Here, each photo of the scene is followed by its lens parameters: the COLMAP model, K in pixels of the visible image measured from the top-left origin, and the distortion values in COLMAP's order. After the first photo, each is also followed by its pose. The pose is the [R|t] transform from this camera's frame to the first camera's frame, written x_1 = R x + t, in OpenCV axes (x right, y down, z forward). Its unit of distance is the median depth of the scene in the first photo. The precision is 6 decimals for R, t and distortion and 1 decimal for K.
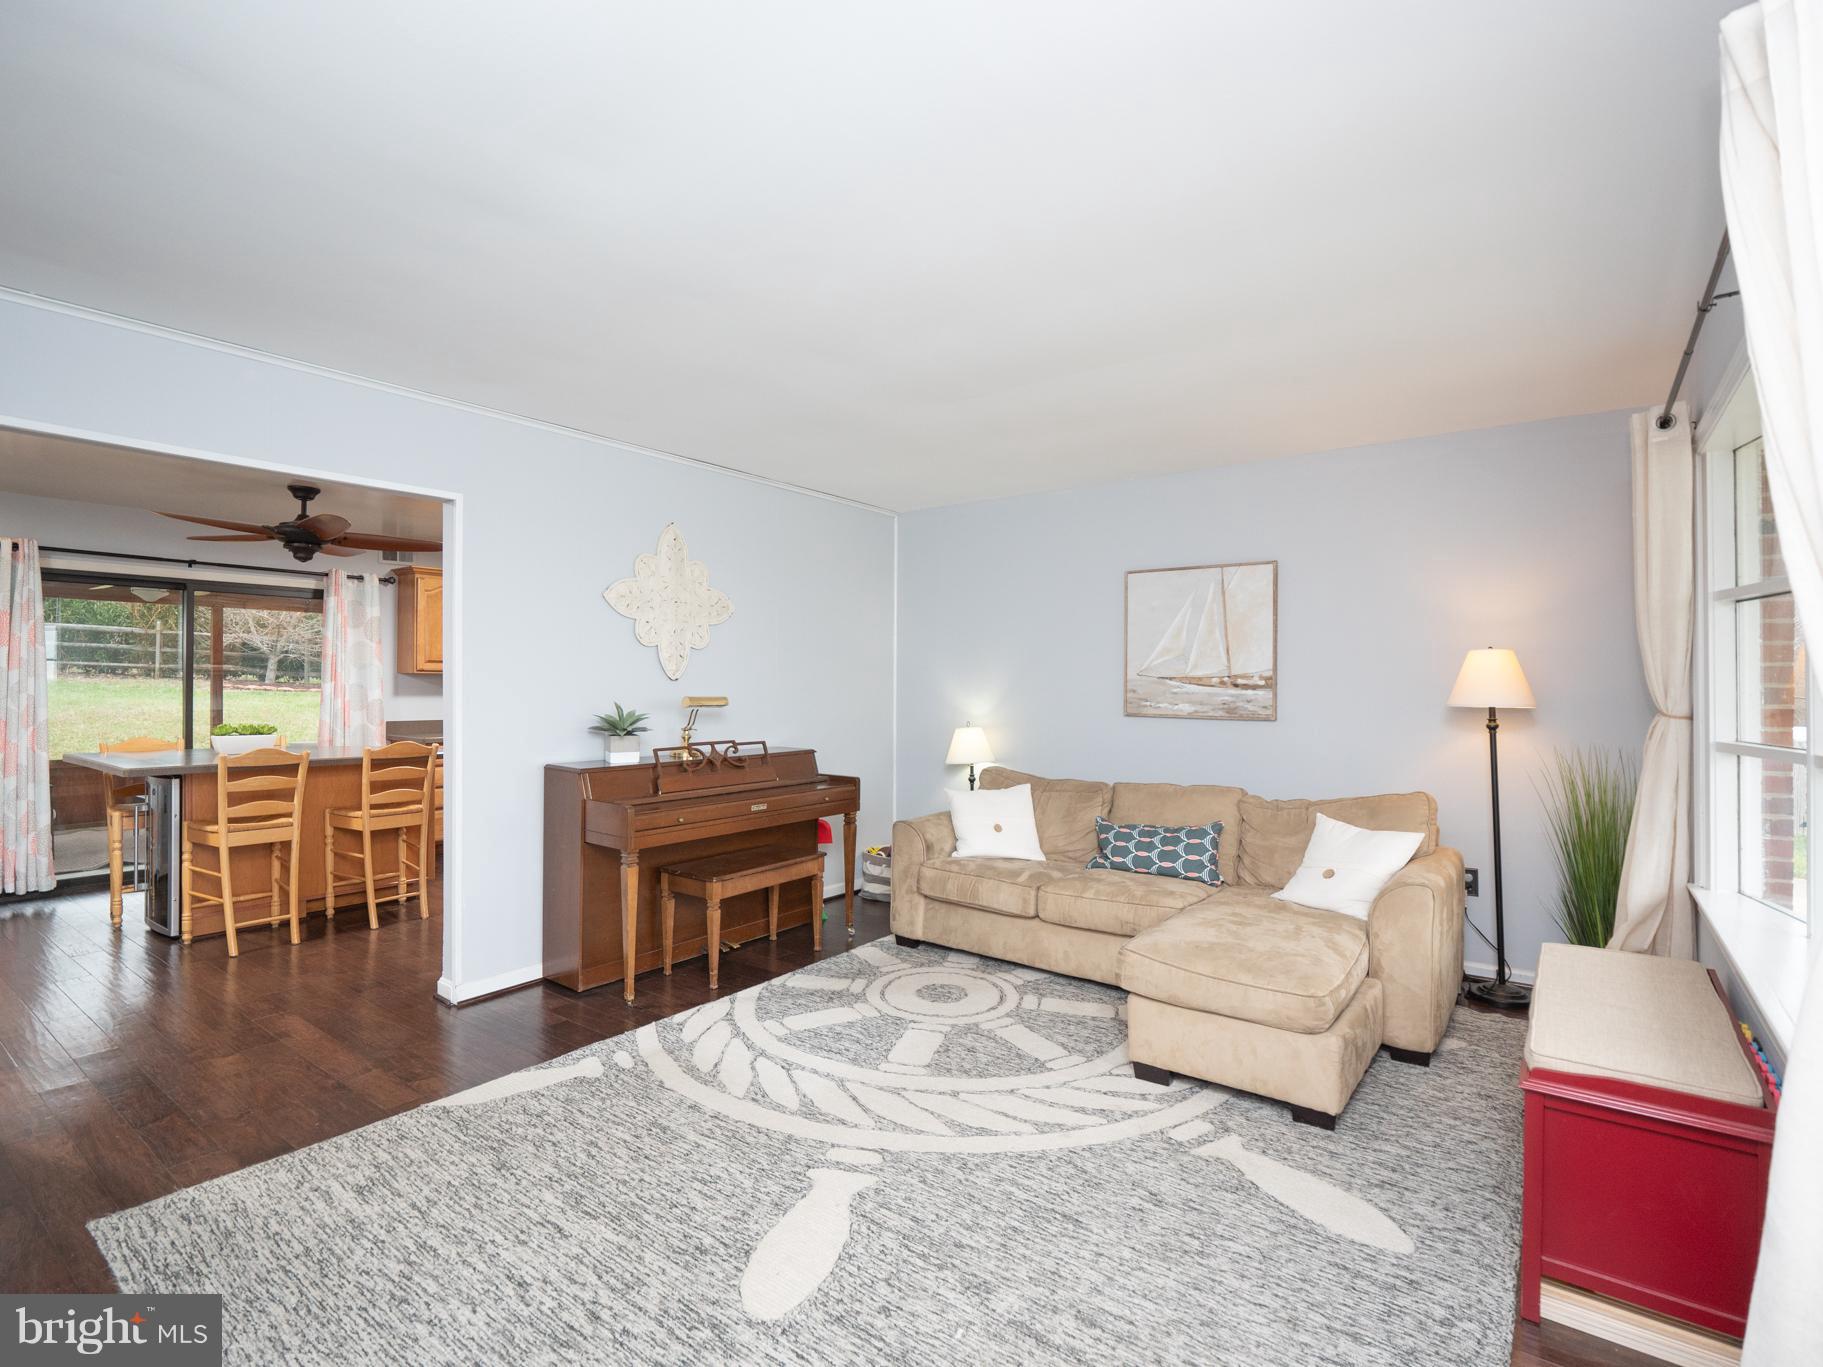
lens RADIAL K [[875.0, 0, 911.5], [0, 875.0, 683.5], [0, 0, 1]] dist [0.001426, -0.012845]
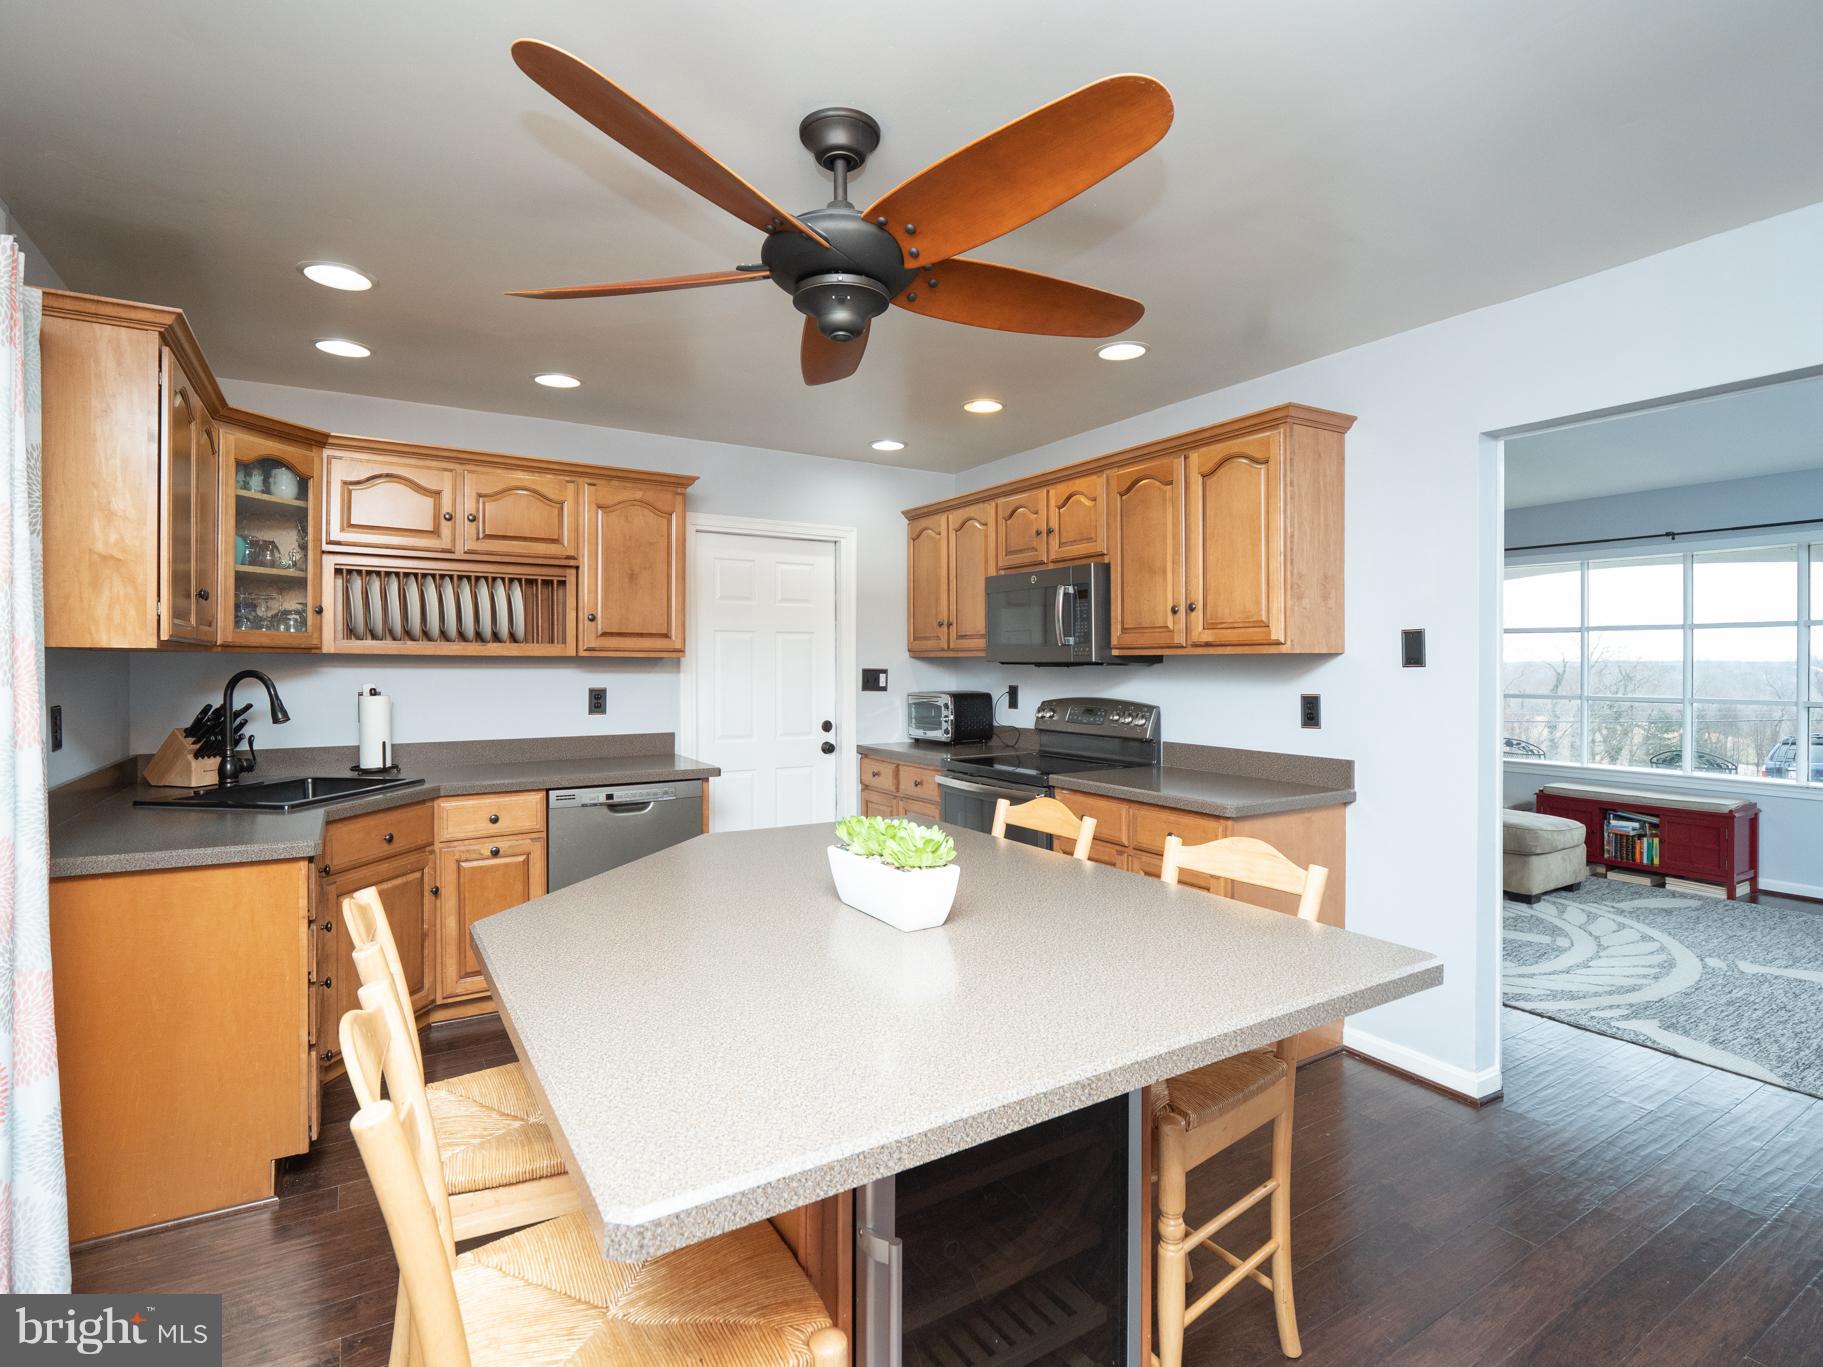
lens RADIAL K [[893.3, 0, 909.4], [0, 893.3, 662.9], [0, 0, 1]] dist [0.001893, -0.013235]
pose [[0.380932, -0.002855, 0.924599, -1.325017], [-0.002550, 0.999988, 0.004138, -0.015740], [-0.924600, -0.003934, 0.380920, 1.077227]]
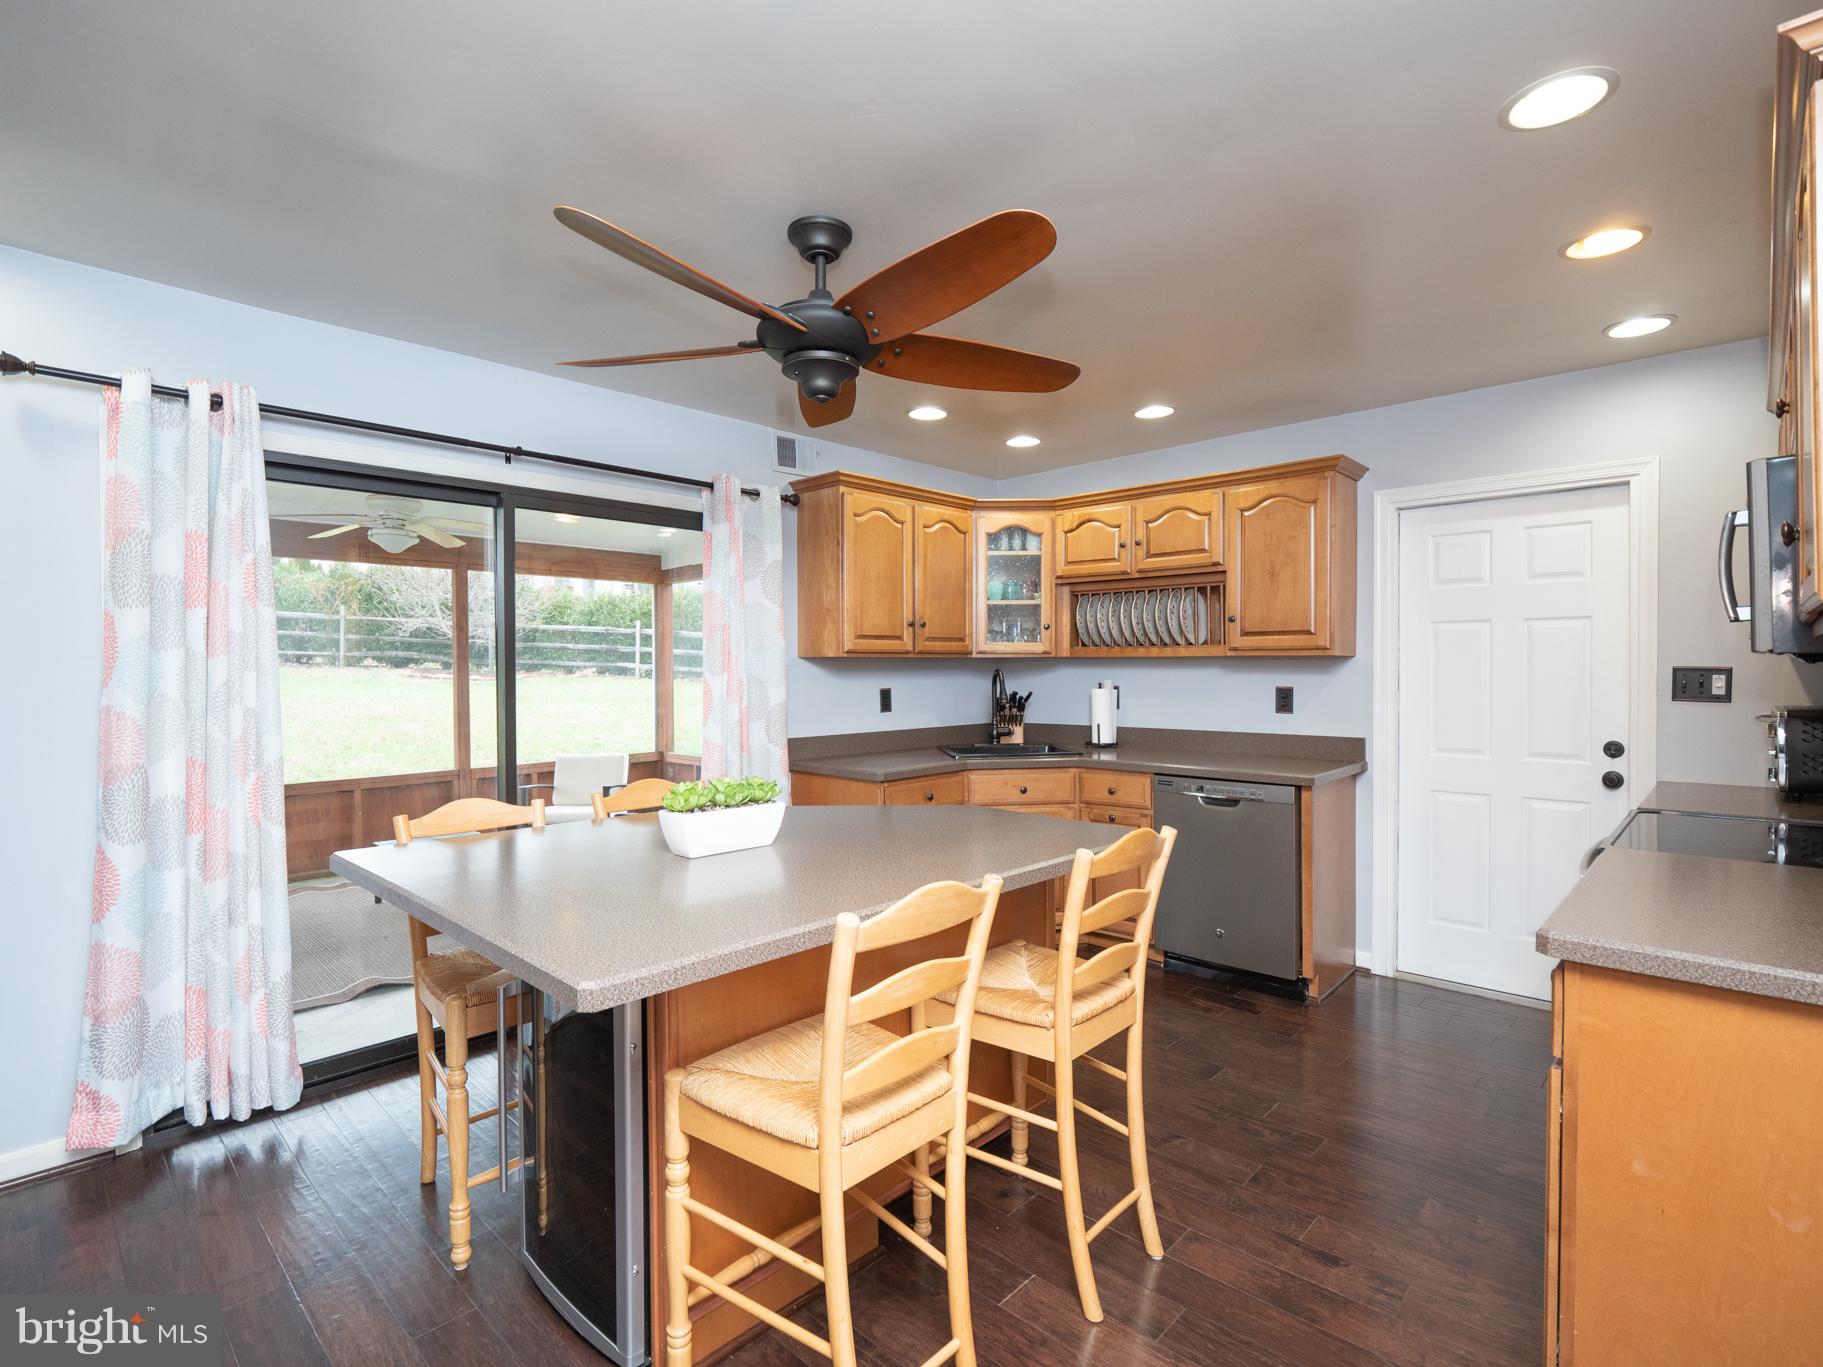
lens RADIAL K [[880.0, 0, 915.6], [0, 880.0, 676.4], [0, 0, 1]] dist [-0.001510, -0.019445]
pose [[0.993028, -0.007338, -0.117648, -0.731503], [0.008793, 0.999891, 0.011851, -0.008763], [0.117548, -0.012803, 0.992985, 0.690312]]
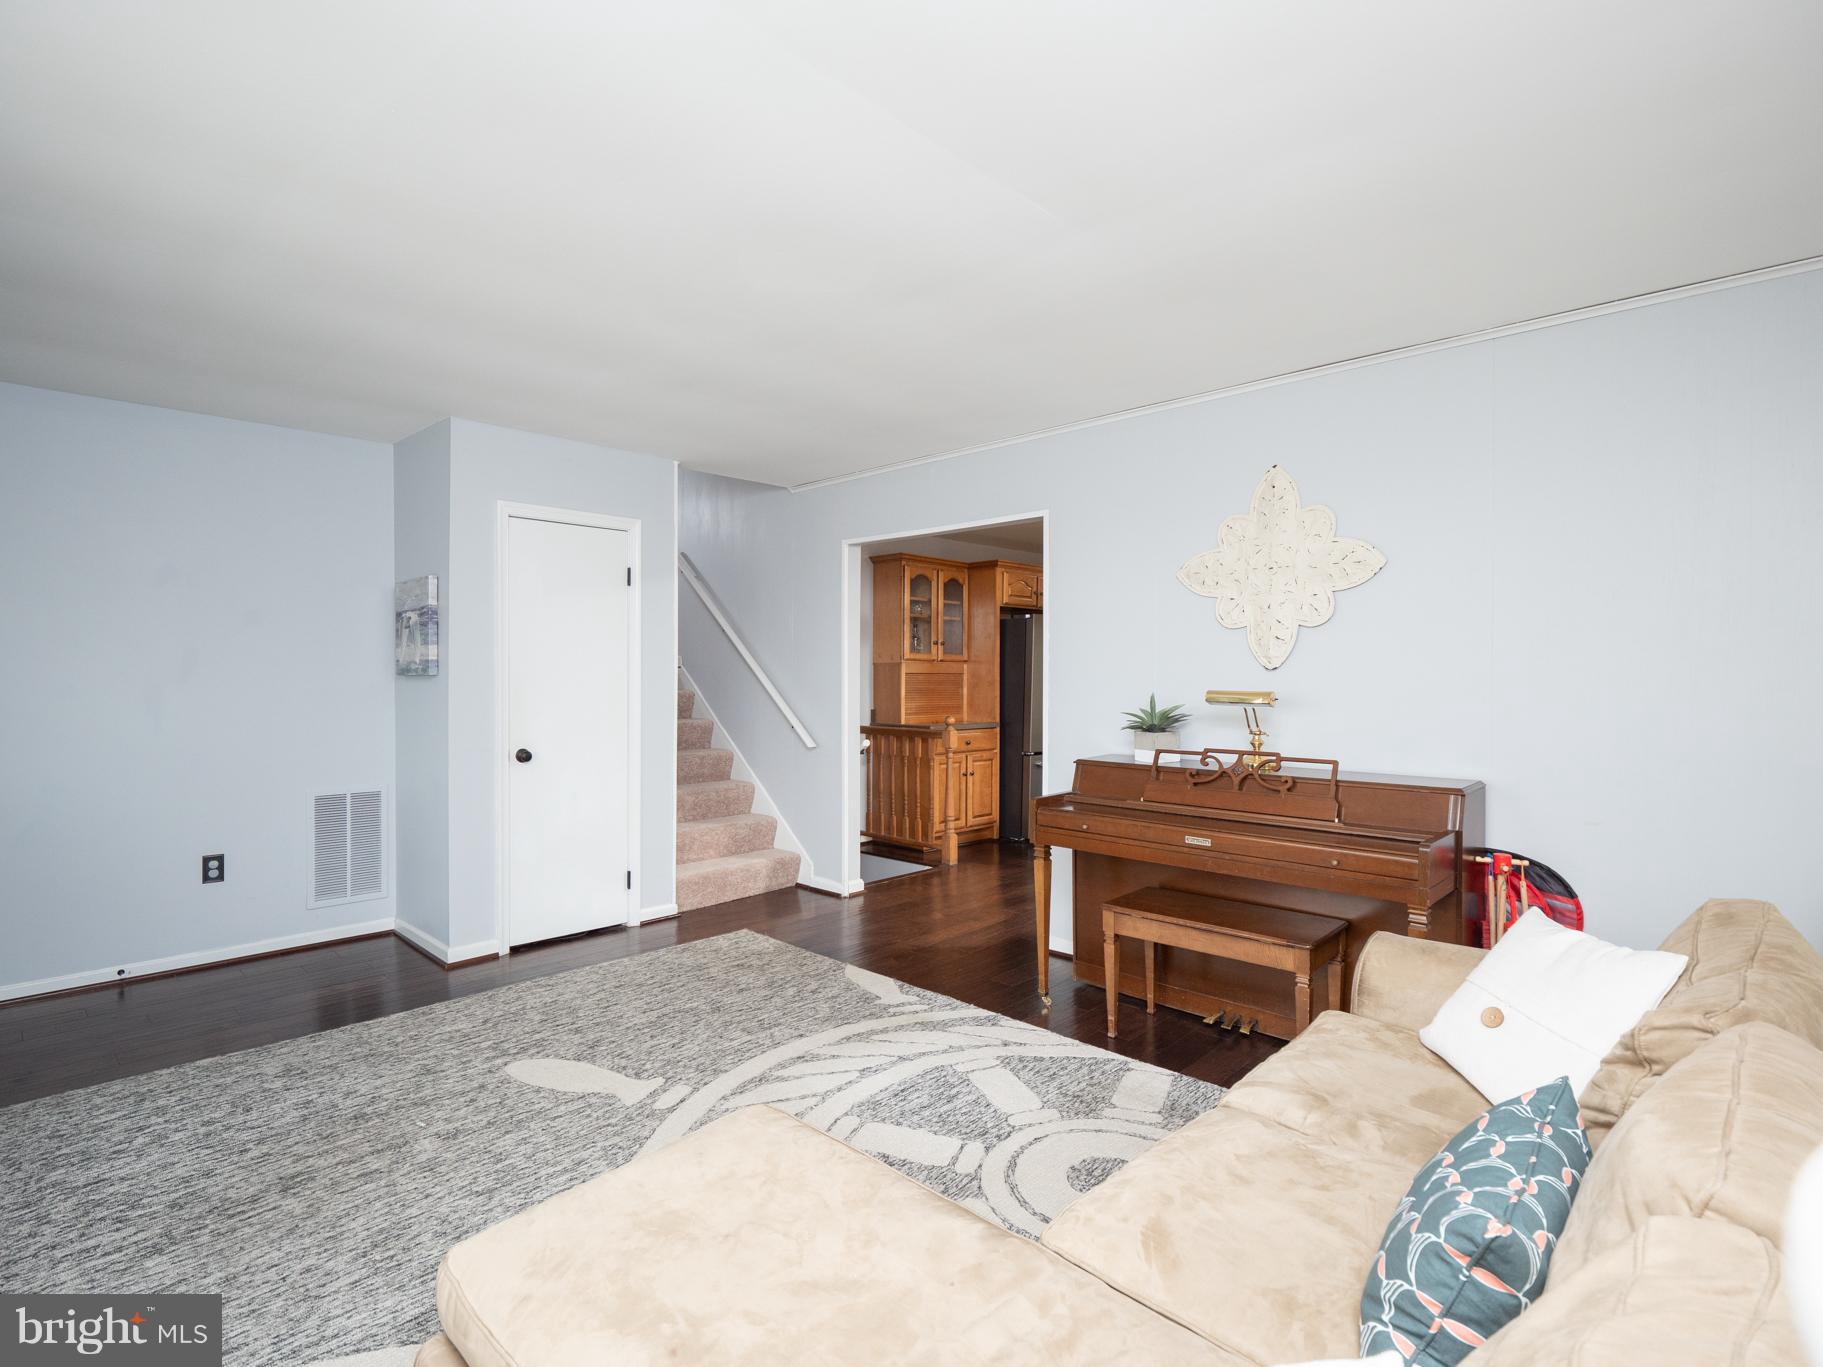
lens RADIAL K [[910.1, 0, 900.9], [0, 910.1, 677.3], [0, 0, 1]] dist [-0.003906, -0.001839]
pose [[-0.120714, 0.004999, -0.992675, 0.640751], [0.001537, 0.999987, 0.004849, -0.001414], [0.992686, -0.000941, -0.120720, 0.871287]]
